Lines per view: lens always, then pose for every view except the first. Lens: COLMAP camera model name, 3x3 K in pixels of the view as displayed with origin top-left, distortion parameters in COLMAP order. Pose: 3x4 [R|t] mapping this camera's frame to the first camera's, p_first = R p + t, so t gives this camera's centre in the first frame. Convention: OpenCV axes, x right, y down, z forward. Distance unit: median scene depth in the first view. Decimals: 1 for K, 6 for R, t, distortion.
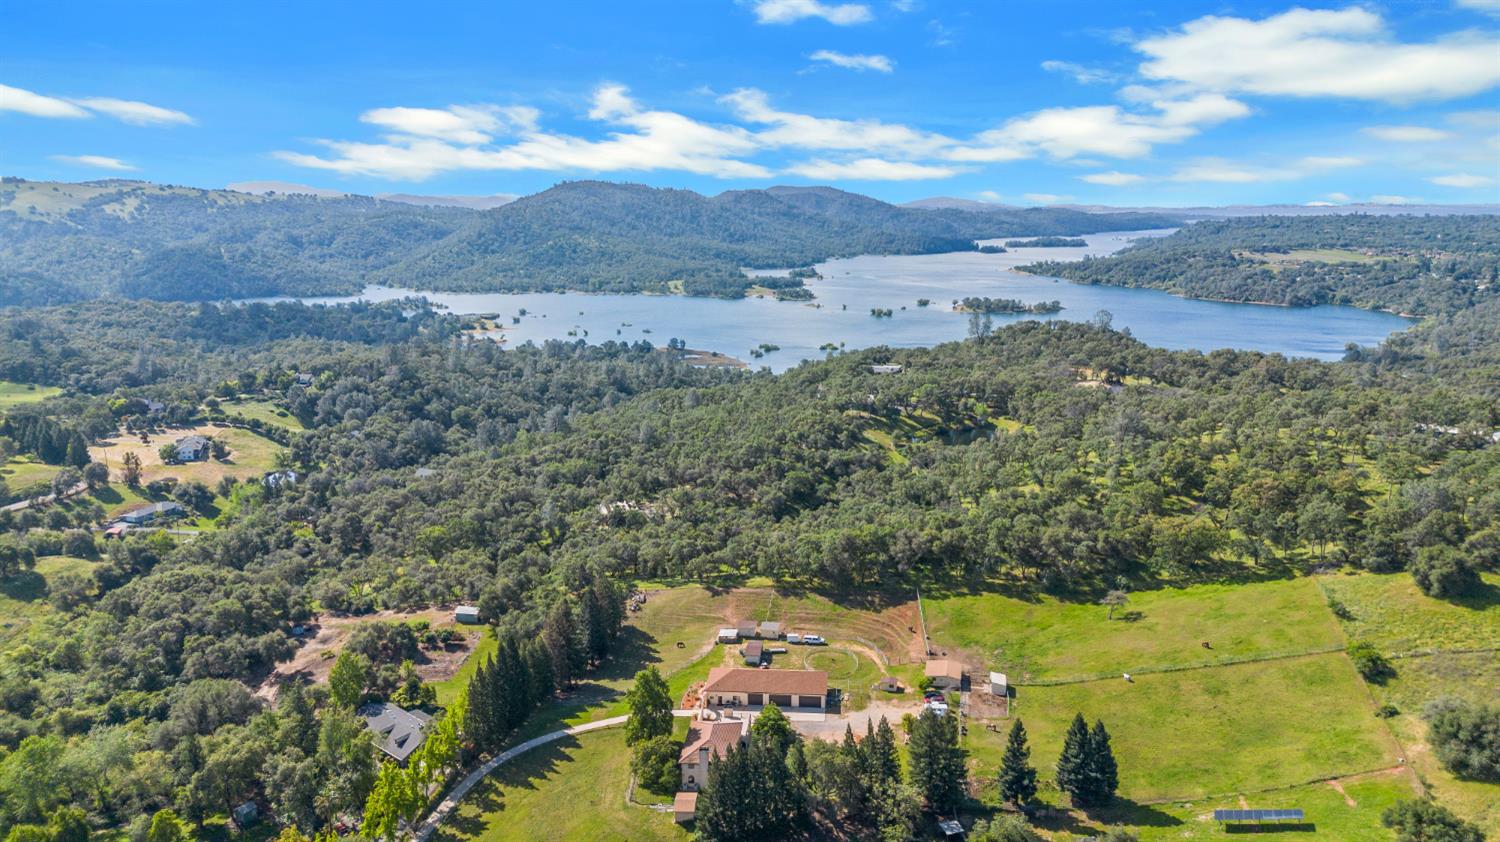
lens RADIAL K [[1042.2, 0, 749.5], [0, 1042.2, 429.5], [0, 0, 1]] dist [0.073996, -0.077933]
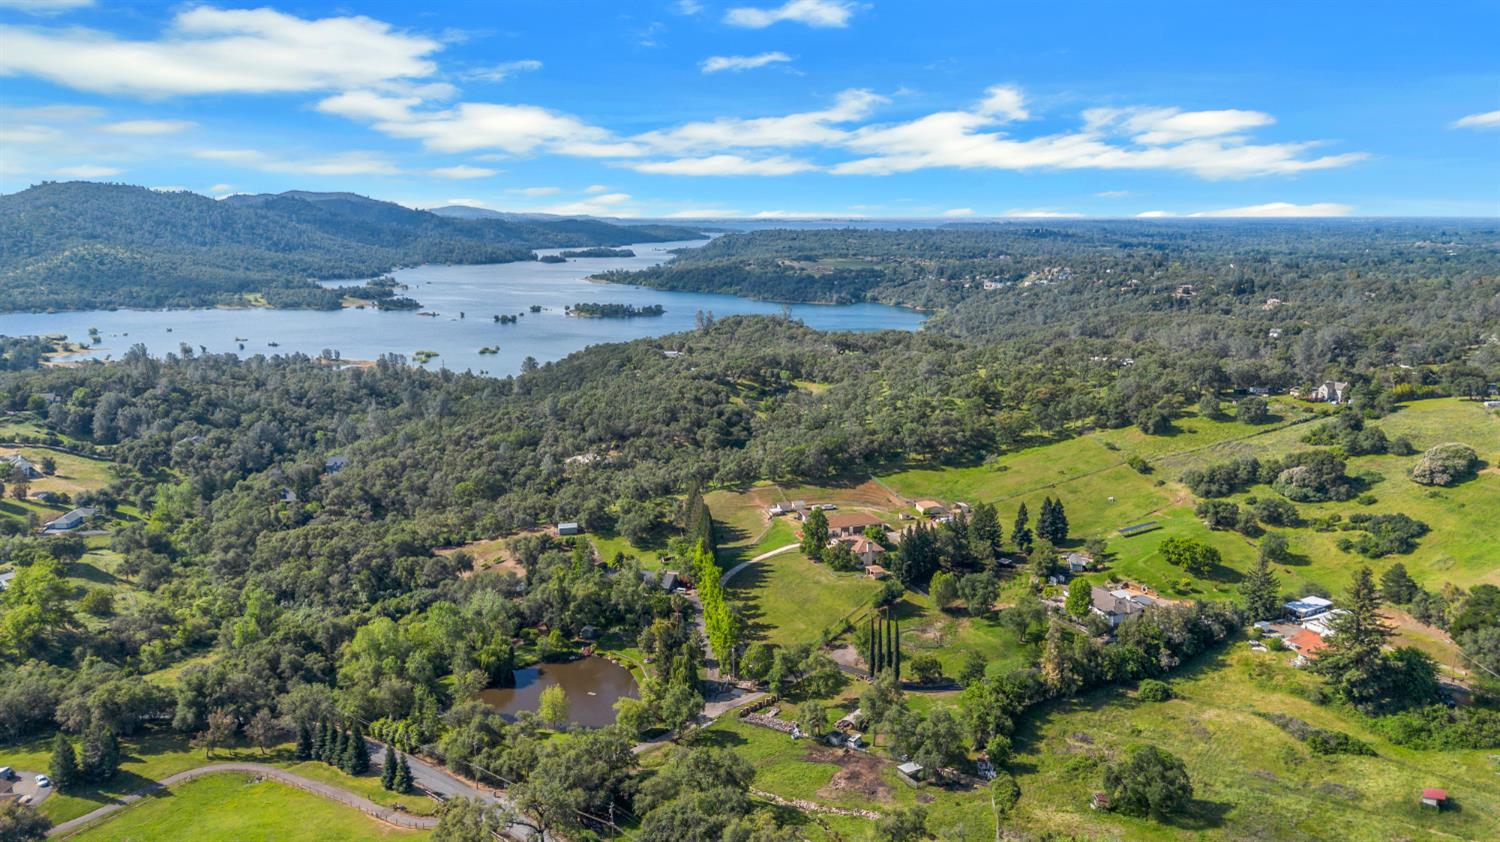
lens RADIAL K [[1042.2, 0, 749.5], [0, 1042.2, 429.5], [0, 0, 1]] dist [0.073996, -0.077933]
pose [[0.905160, -0.077444, 0.417957, -0.098608], [0.081237, 0.996657, 0.008740, 0.009023], [-0.417236, 0.026042, 0.908425, -0.051999]]
